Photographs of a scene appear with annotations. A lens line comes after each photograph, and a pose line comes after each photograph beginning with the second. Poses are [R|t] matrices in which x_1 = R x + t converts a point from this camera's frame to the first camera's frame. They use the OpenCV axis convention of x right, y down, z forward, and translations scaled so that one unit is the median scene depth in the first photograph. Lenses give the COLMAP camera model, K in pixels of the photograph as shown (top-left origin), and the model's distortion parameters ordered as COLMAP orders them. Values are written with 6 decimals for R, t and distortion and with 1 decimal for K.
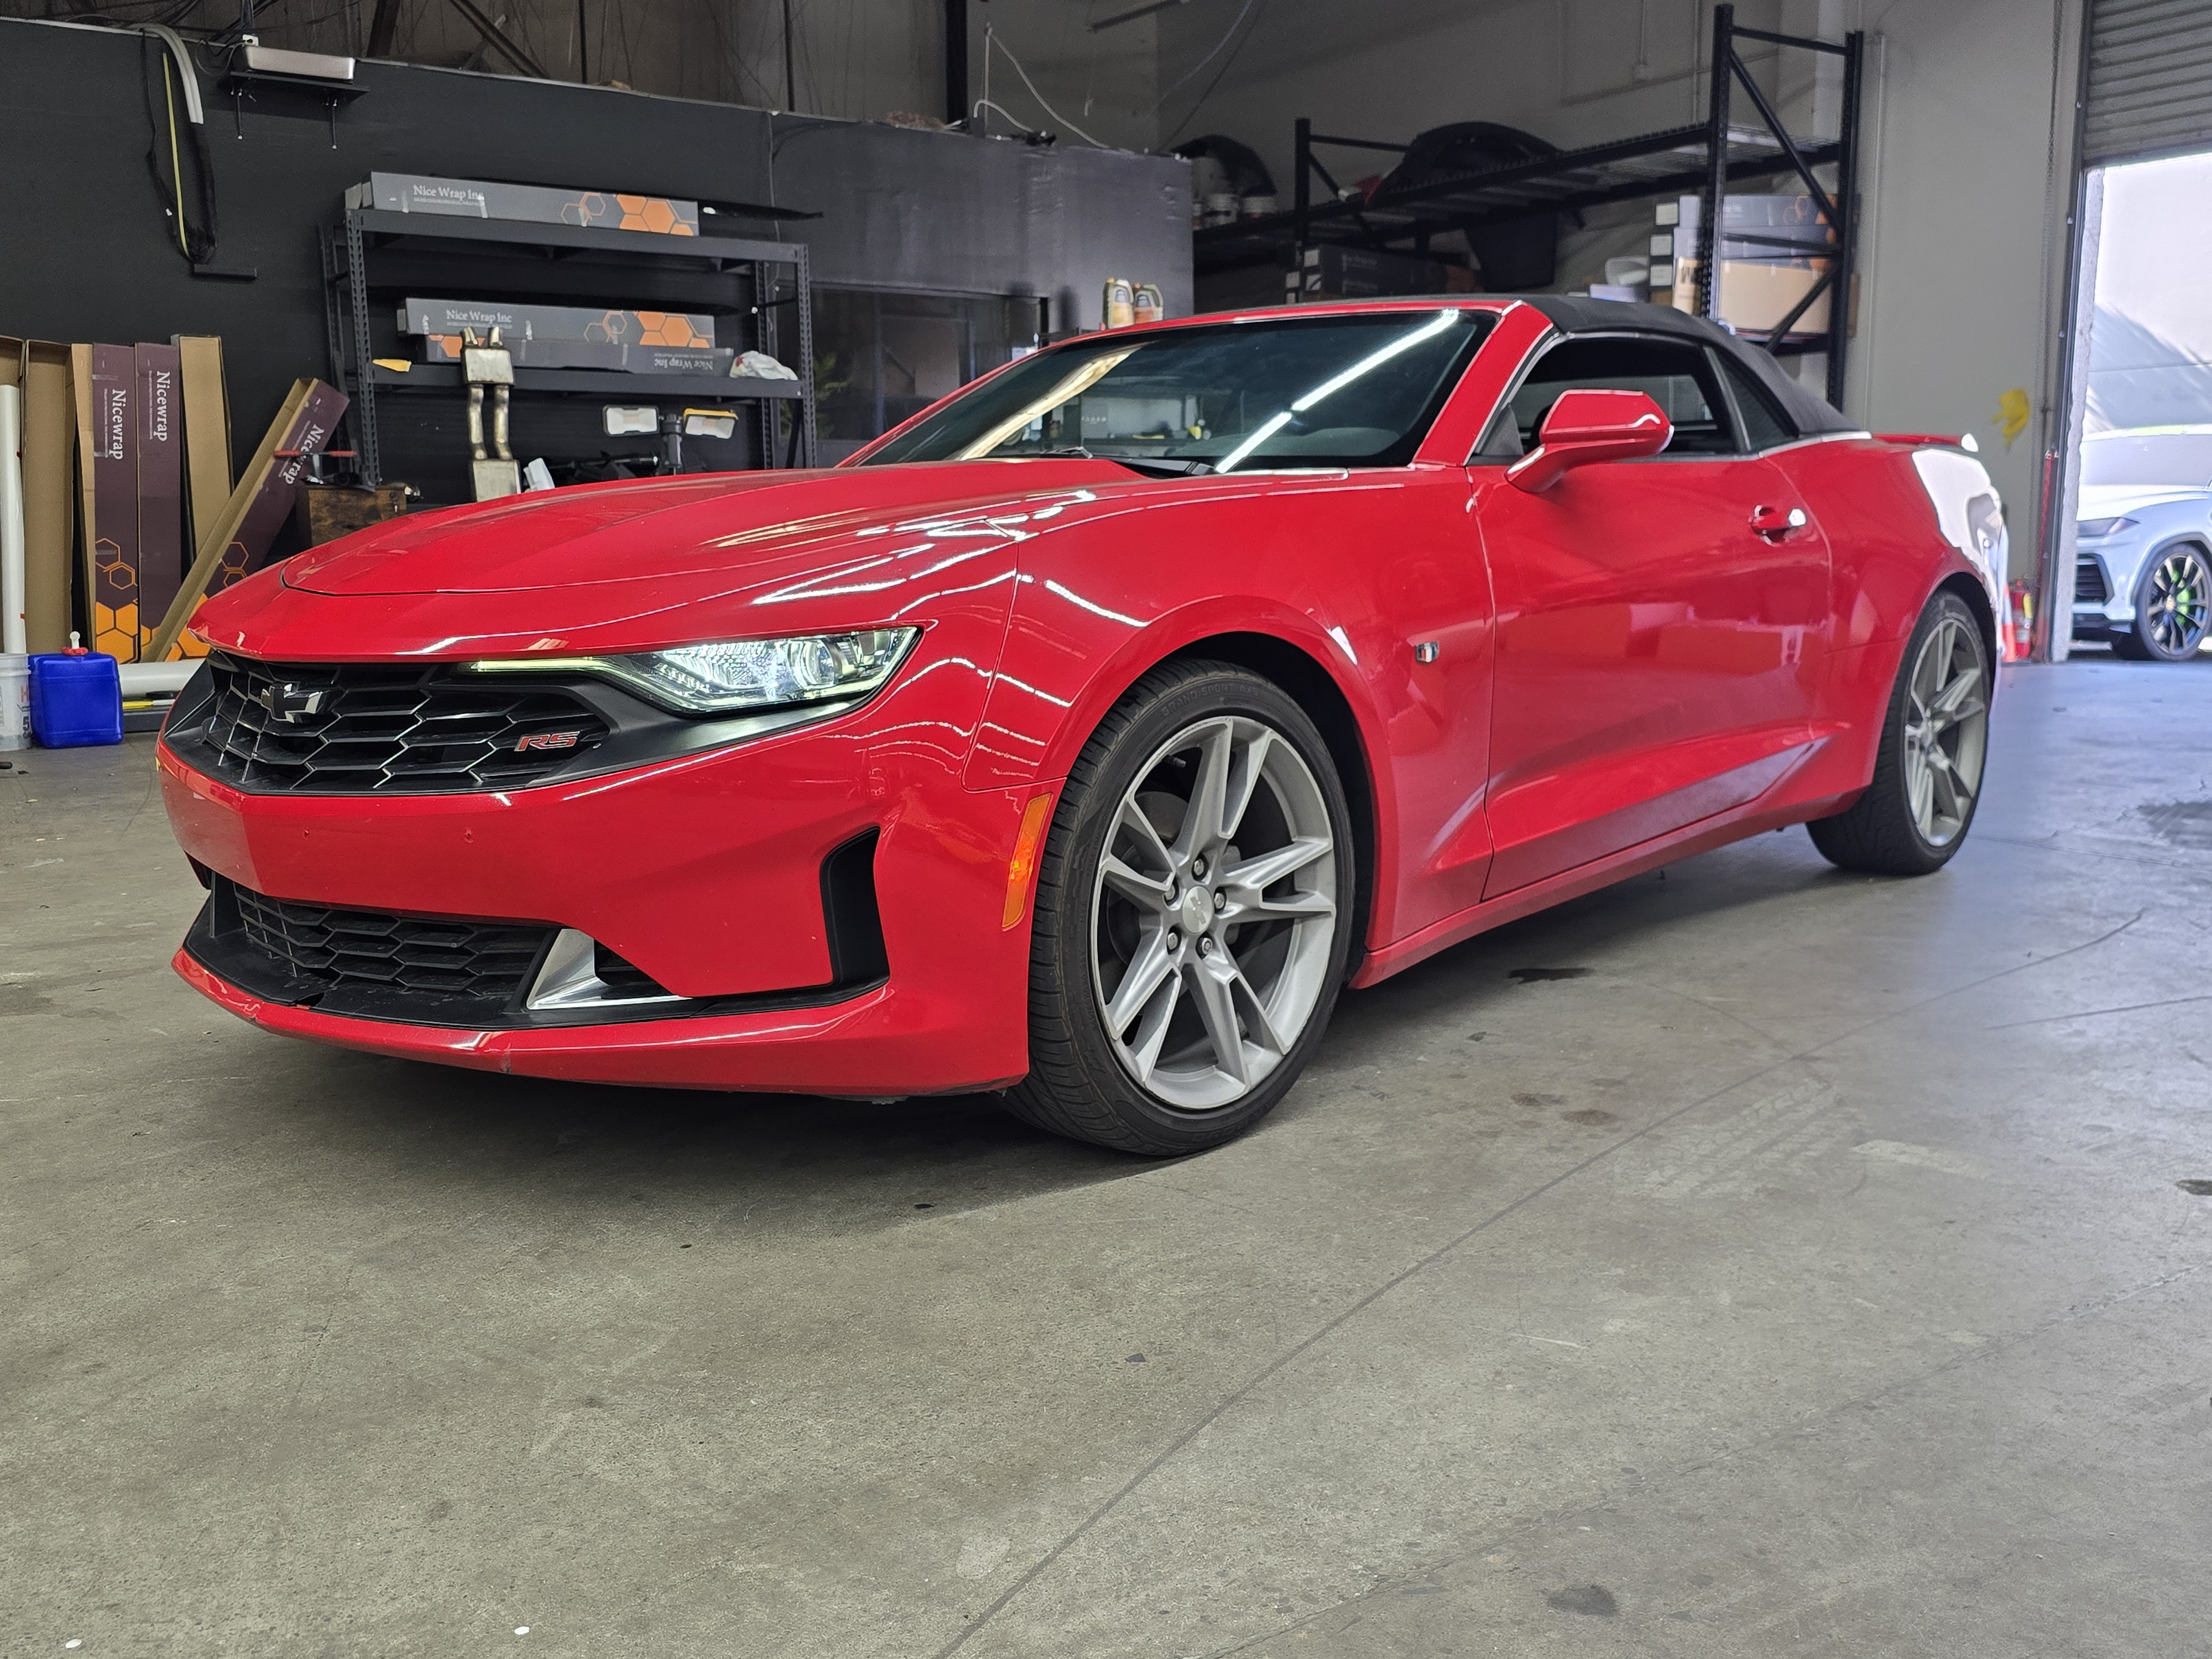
lens RADIAL K [[1821.2, 0, 1197.9], [0, 1821.2, 830.6], [0, 0, 1]] dist [0.013211, -0.008298]
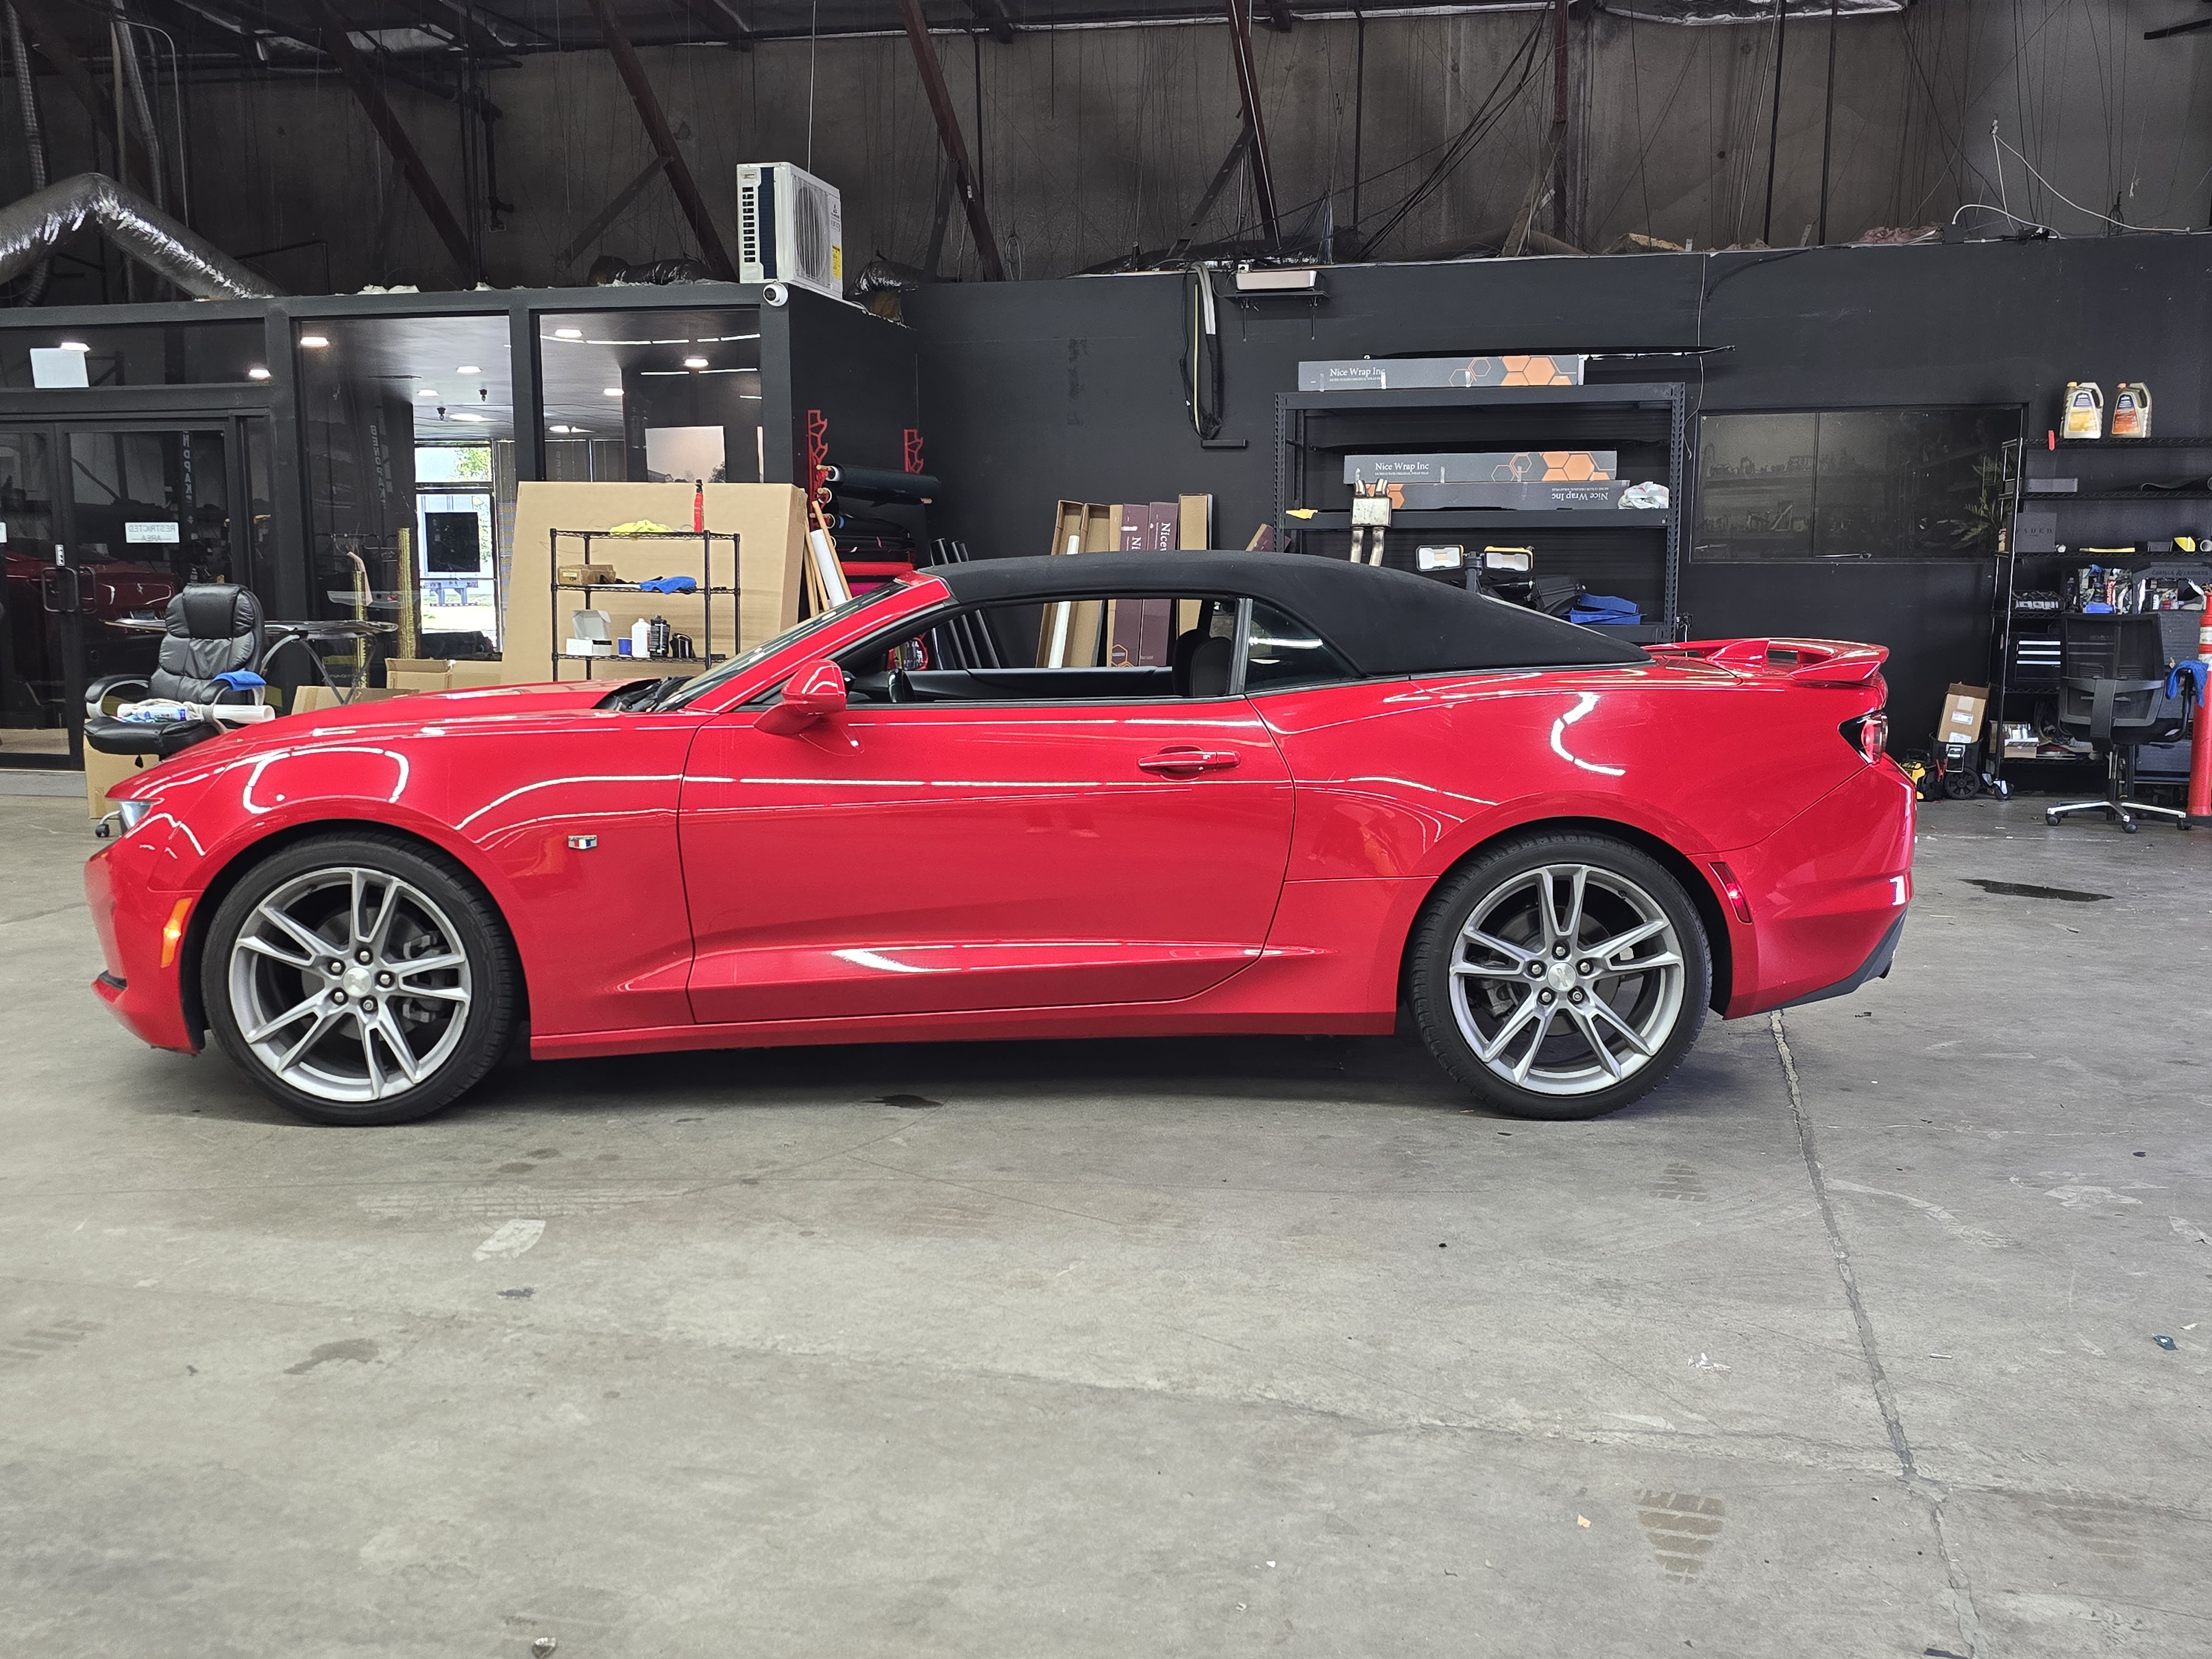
lens RADIAL K [[1821.2, 0, 1197.9], [0, 1821.2, 830.6], [0, 0, 1]] dist [0.013211, -0.008298]
pose [[0.715103, 0.099116, -0.691957, 1.528692], [-0.124367, 0.992143, 0.013589, -0.191468], [0.687867, 0.076339, 0.721811, 0.284121]]
